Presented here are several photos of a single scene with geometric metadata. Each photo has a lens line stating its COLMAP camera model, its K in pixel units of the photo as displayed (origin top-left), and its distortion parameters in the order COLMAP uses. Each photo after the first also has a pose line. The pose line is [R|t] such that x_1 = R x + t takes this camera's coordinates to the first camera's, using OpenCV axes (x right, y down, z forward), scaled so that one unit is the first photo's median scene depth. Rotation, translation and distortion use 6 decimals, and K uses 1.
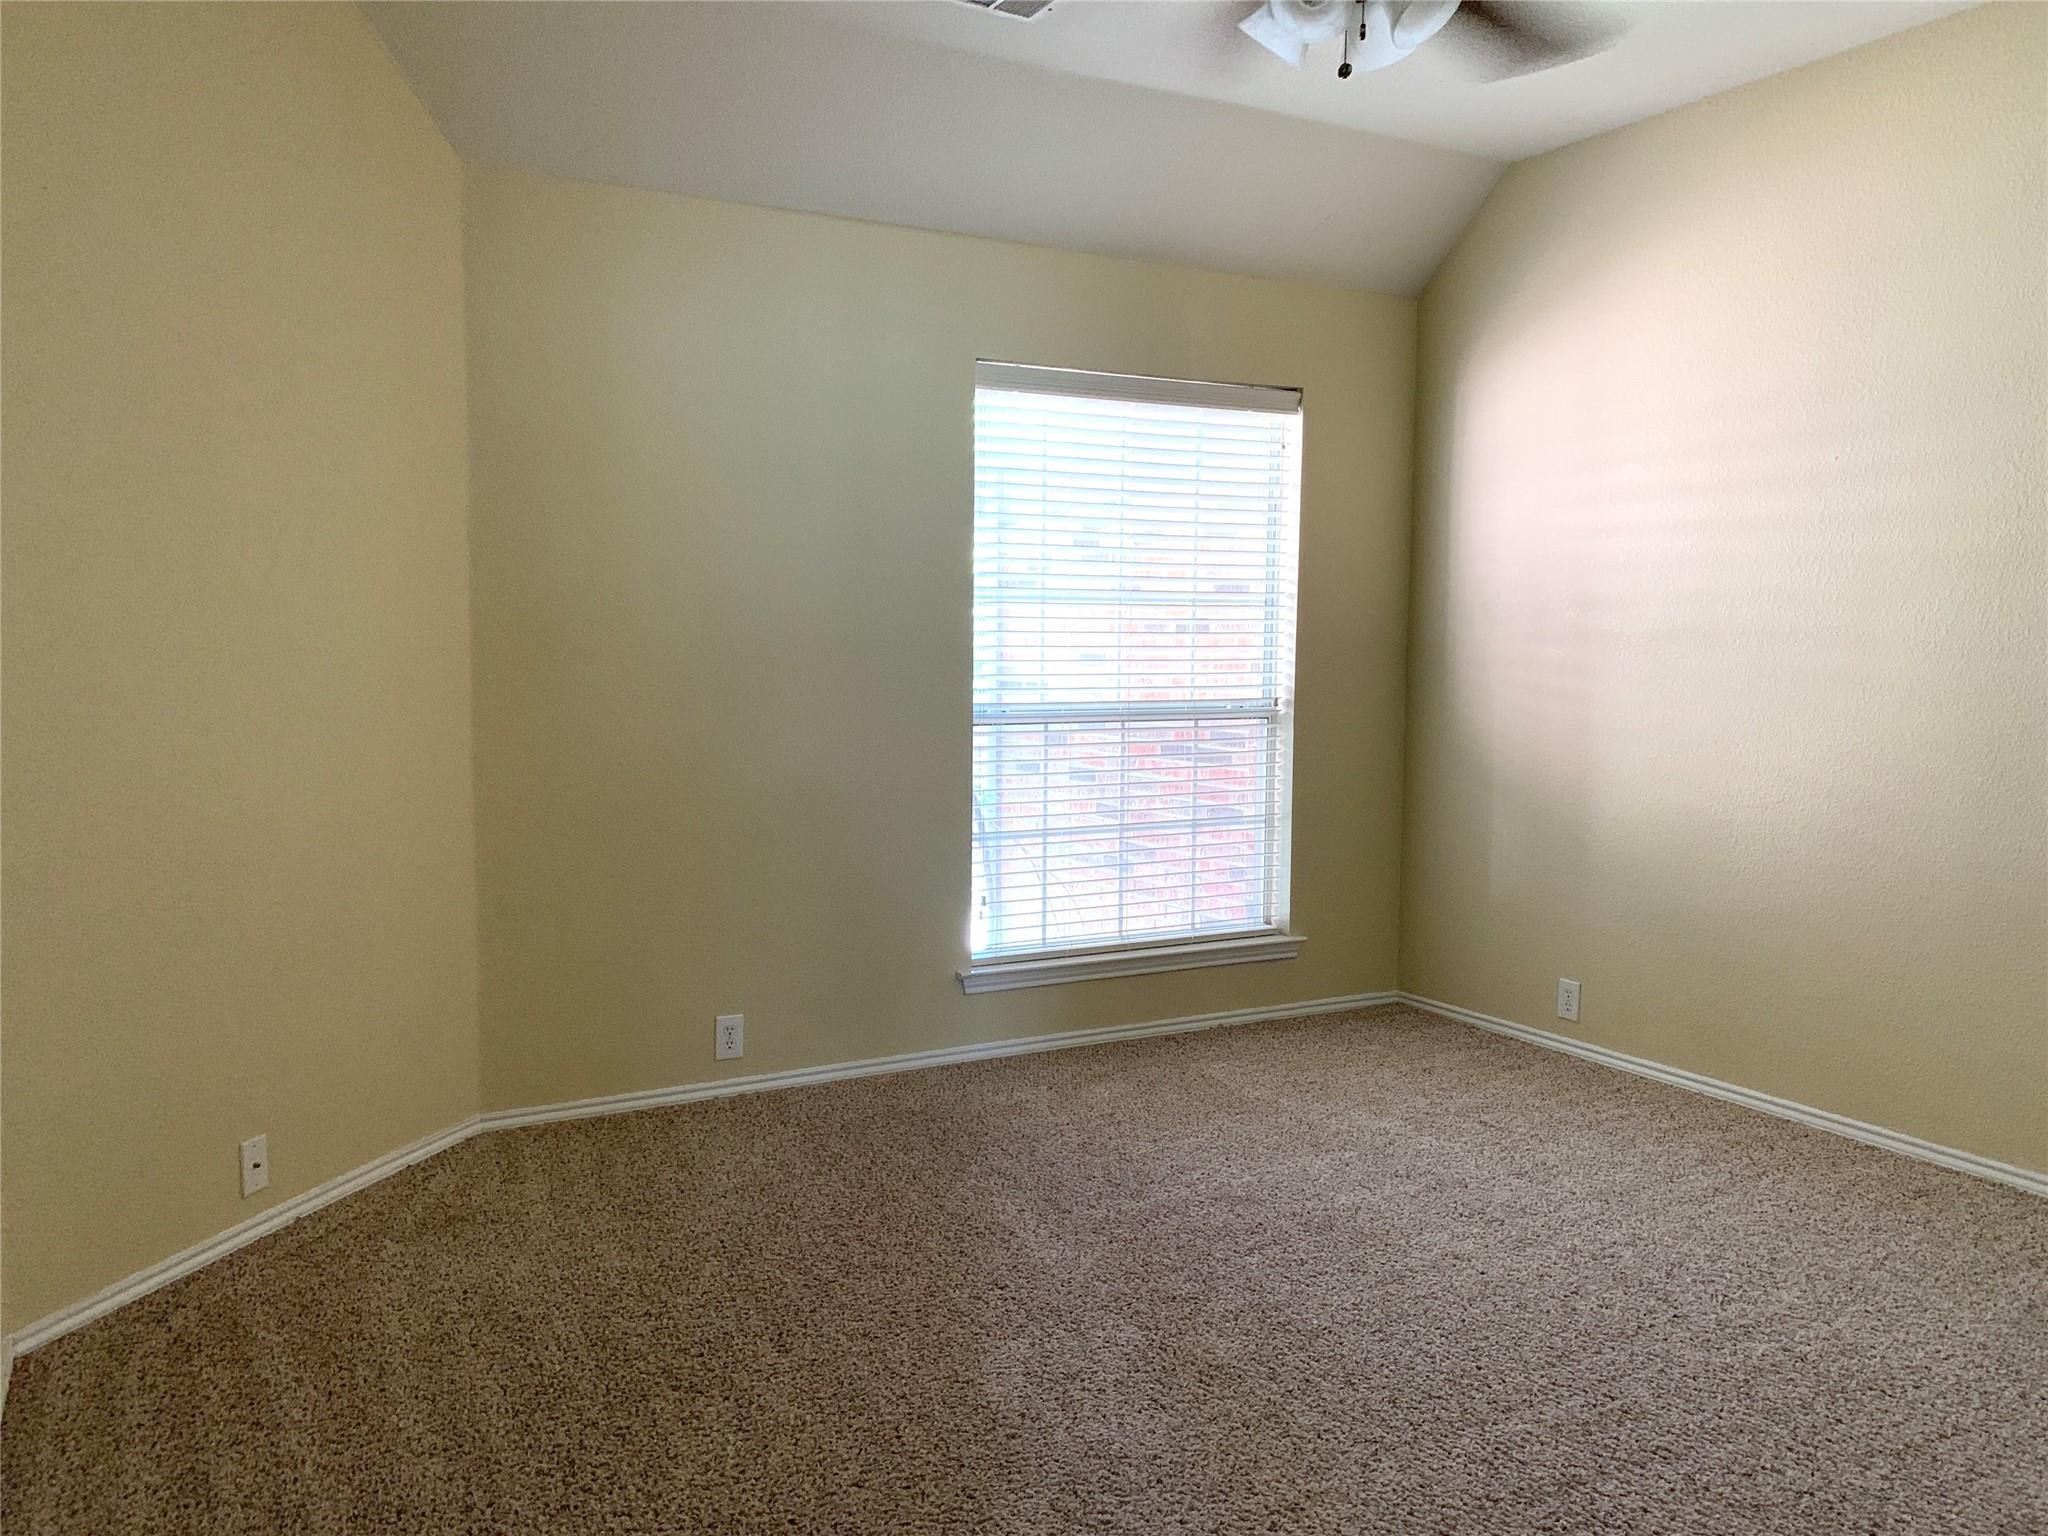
lens RADIAL K [[1576.6, 0, 1016.5], [0, 1576.6, 794.5], [0, 0, 1]] dist [0.024092, -0.004255]
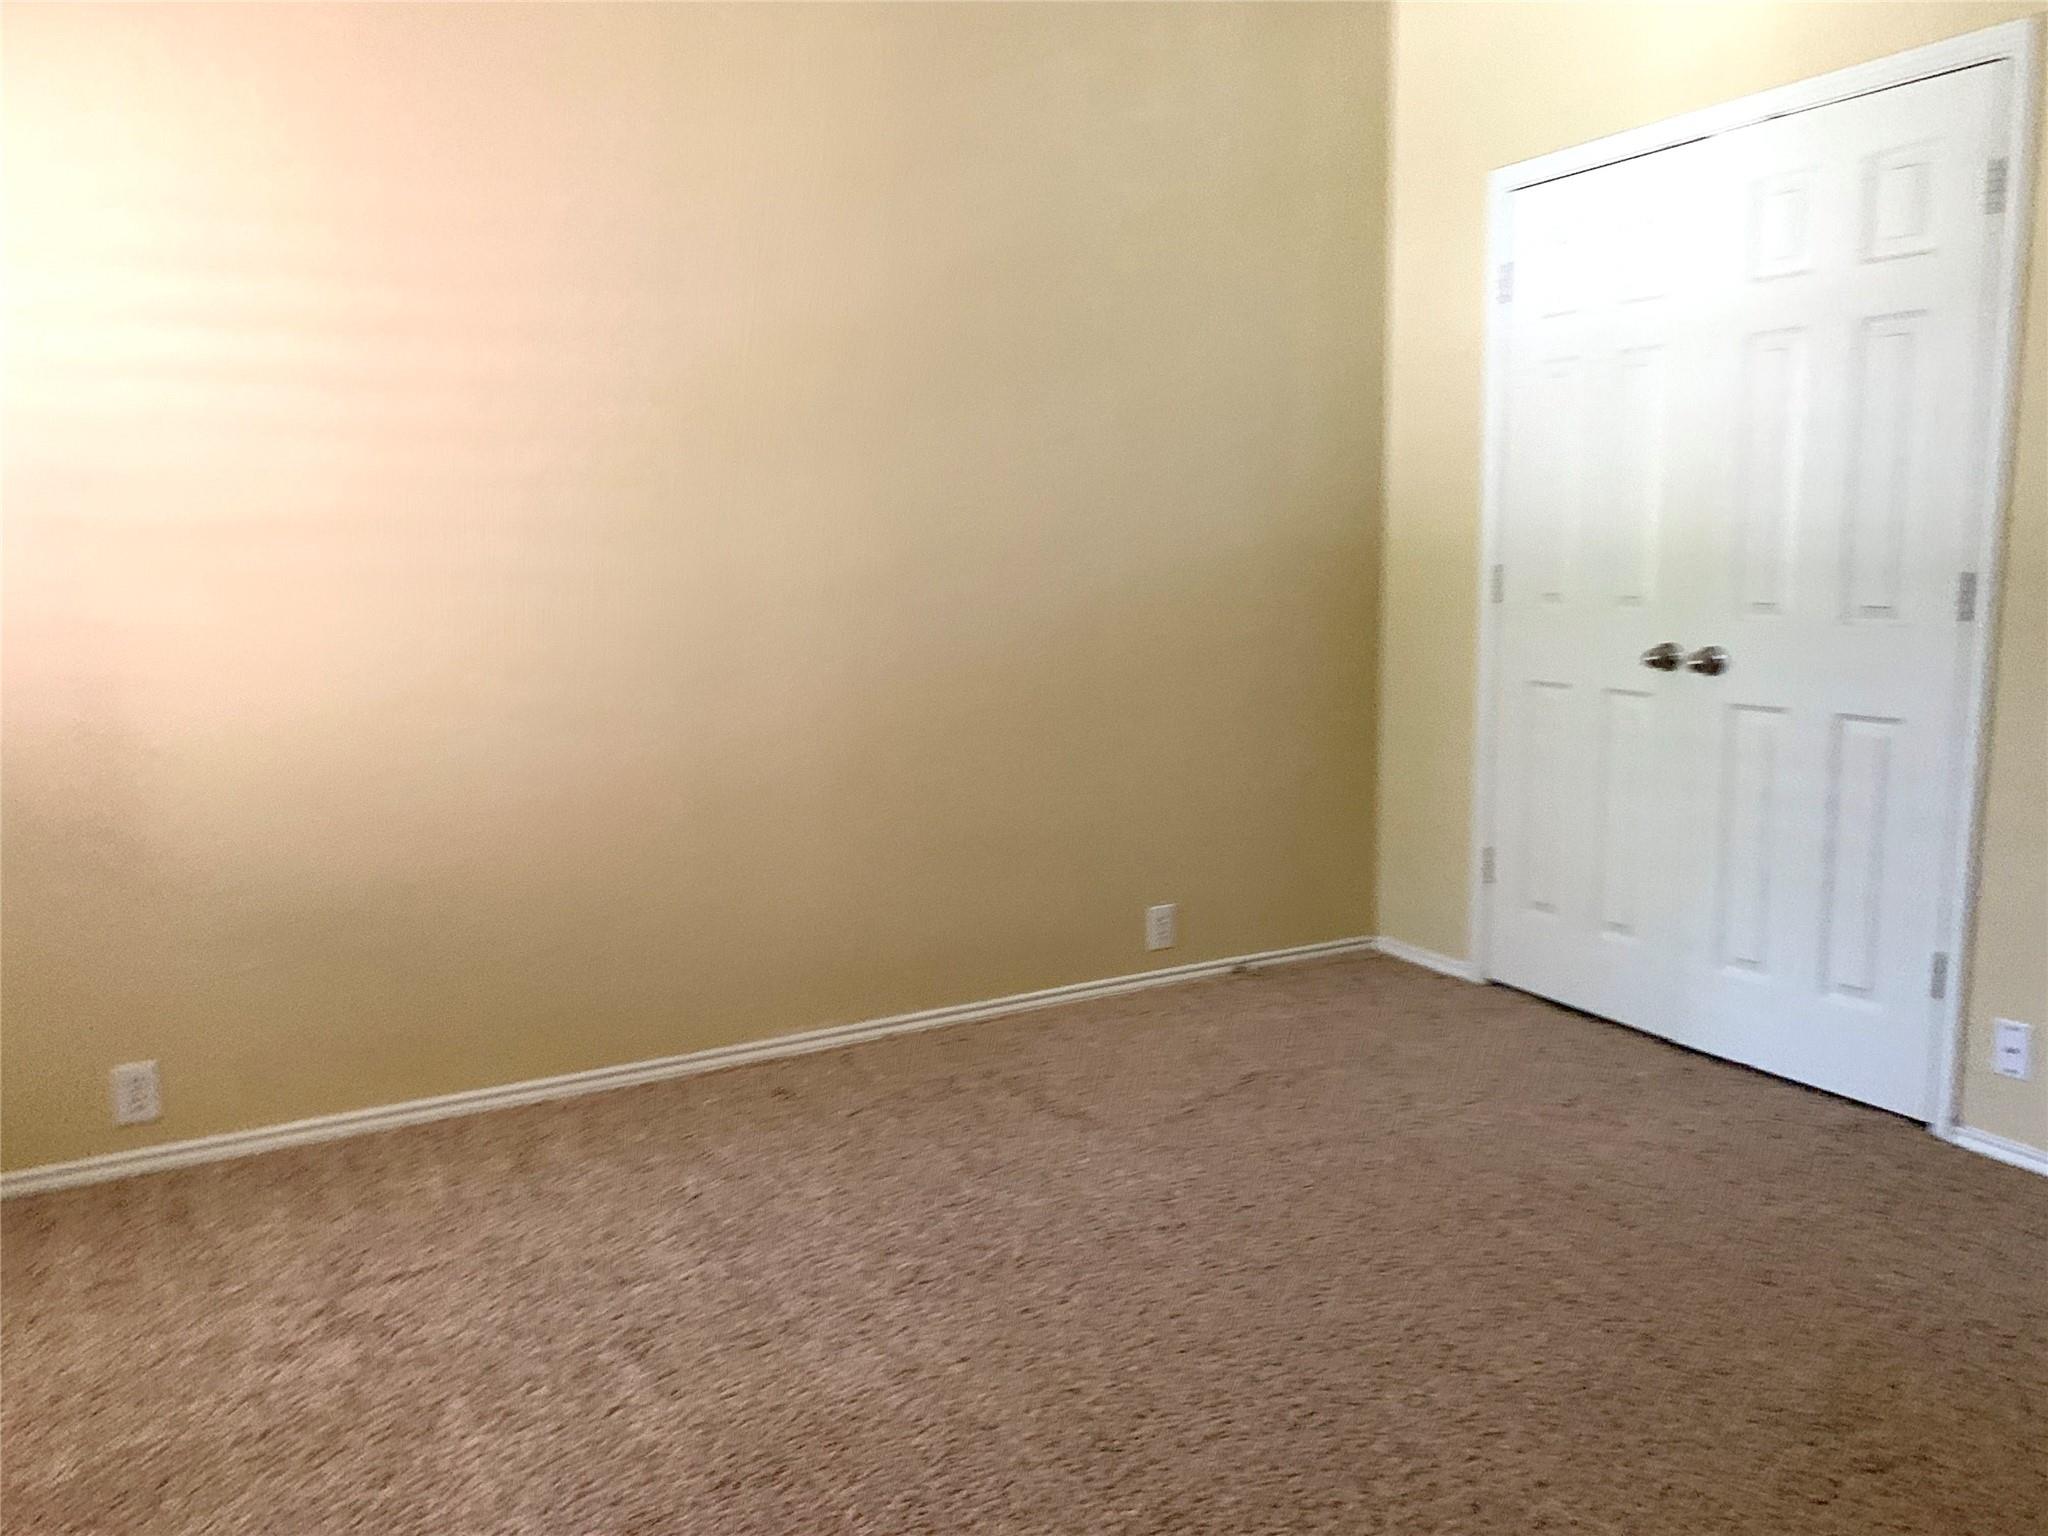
lens RADIAL K [[1576.6, 0, 1016.5], [0, 1576.6, 794.5], [0, 0, 1]] dist [0.024092, -0.004255]
pose [[0.021051, -0.164693, 0.986120, -0.306778], [0.123086, 0.979262, 0.160920, -0.055851], [-0.992173, 0.117990, 0.040886, 0.728154]]
